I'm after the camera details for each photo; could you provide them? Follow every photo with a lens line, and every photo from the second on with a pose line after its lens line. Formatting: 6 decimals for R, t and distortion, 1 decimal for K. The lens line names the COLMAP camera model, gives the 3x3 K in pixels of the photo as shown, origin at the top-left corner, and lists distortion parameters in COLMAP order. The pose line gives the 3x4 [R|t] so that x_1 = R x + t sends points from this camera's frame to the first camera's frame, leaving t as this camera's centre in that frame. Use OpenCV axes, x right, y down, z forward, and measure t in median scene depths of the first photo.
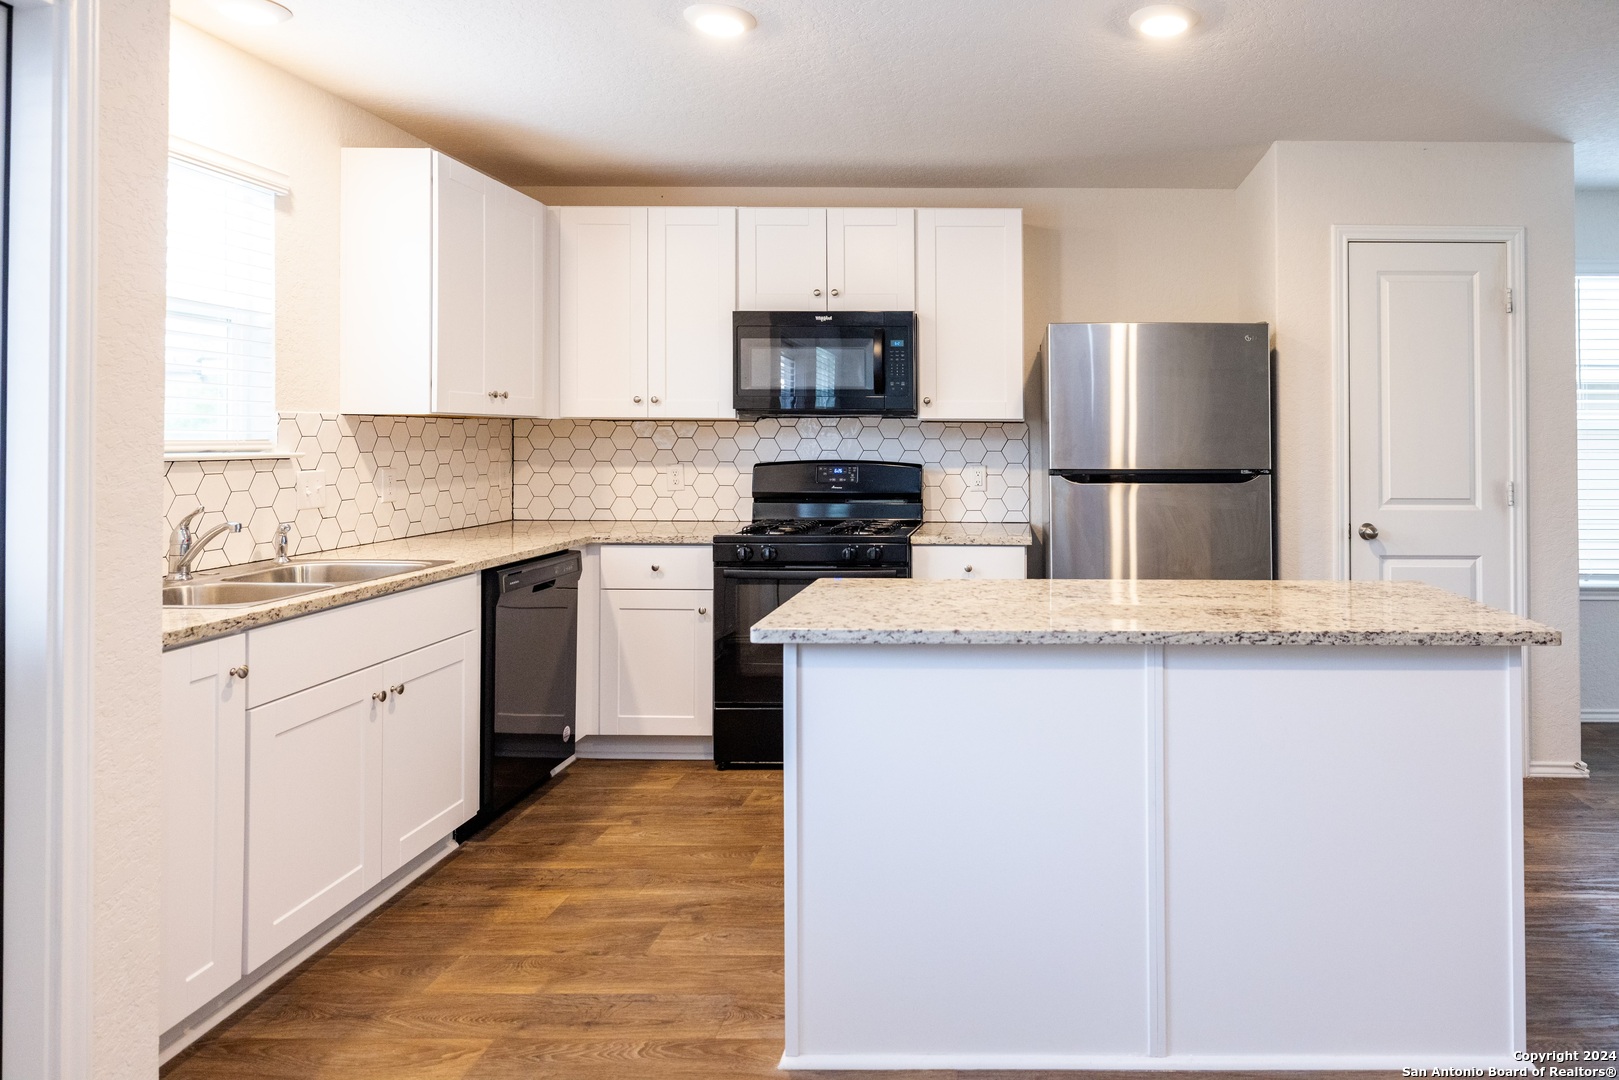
lens RADIAL K [[976.9, 0, 1016.5], [0, 976.9, 423.3], [0, 0, 1]] dist [0.001620, 0.000286]
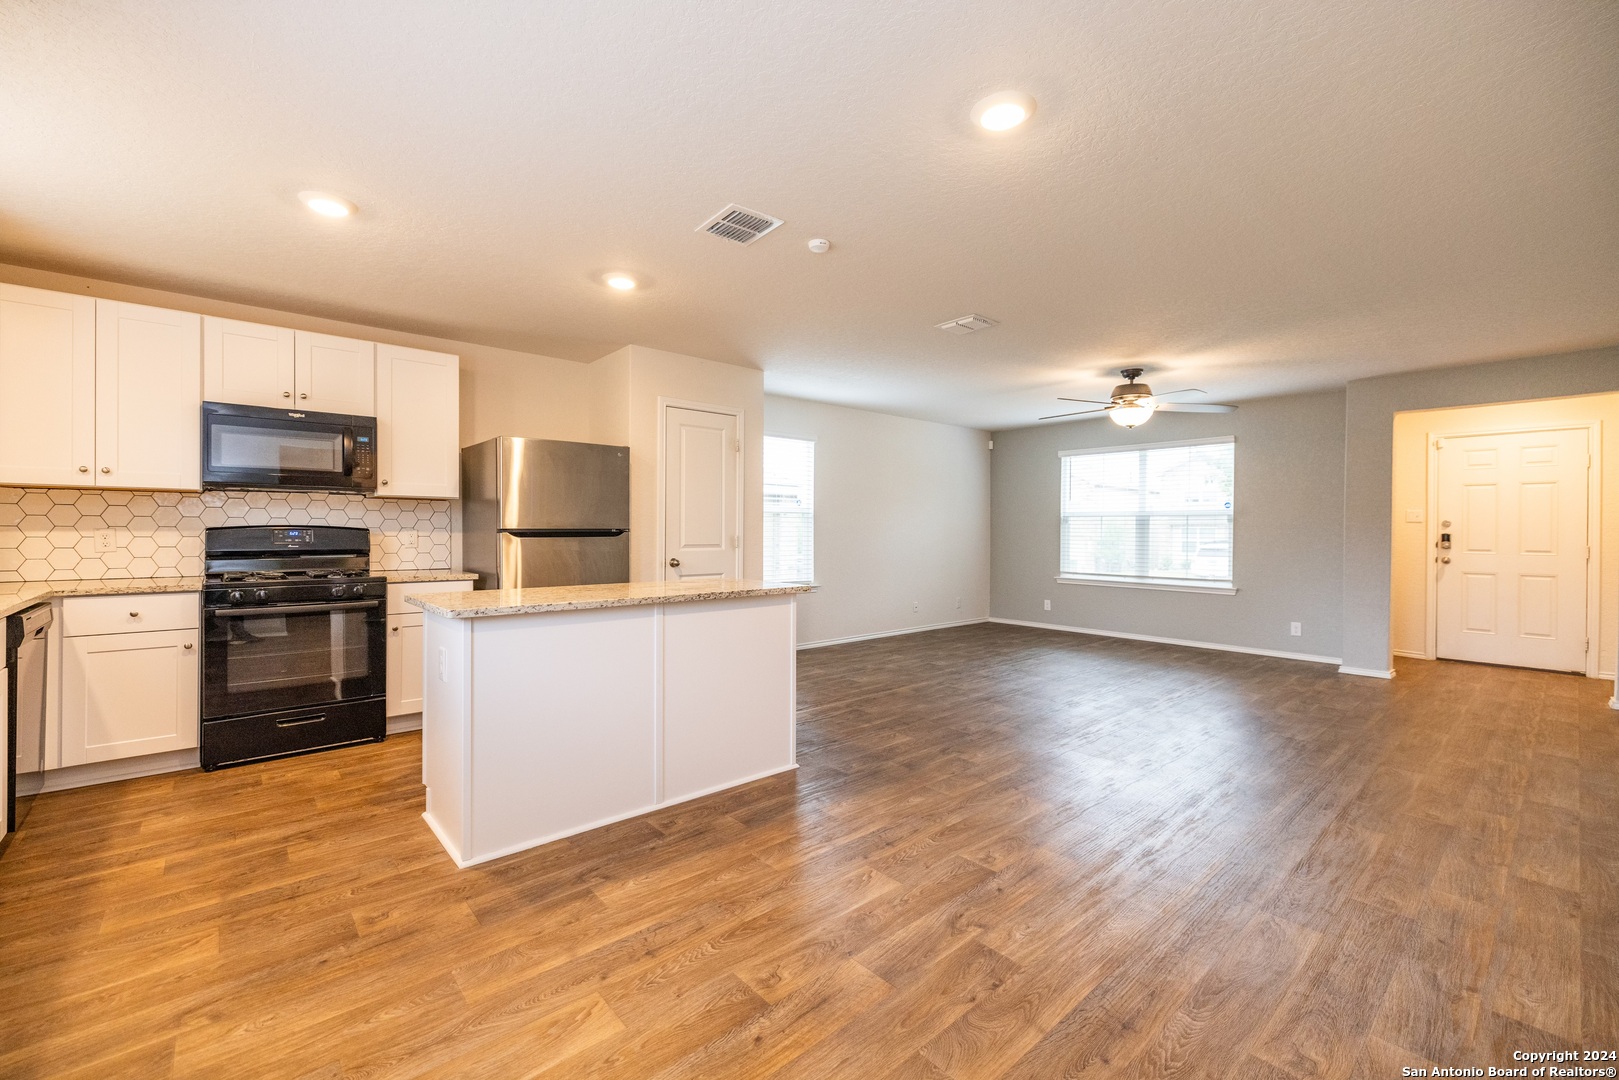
lens RADIAL K [[672.2, 0, 810.9], [0, 672.2, 529.4], [0, 0, 1]] dist [-0.000512, -0.000188]
pose [[0.752137, -0.000511, 0.659006, -0.289058], [-0.012586, 0.999806, 0.015139, 0.024172], [-0.658886, -0.019681, 0.751985, -0.137866]]
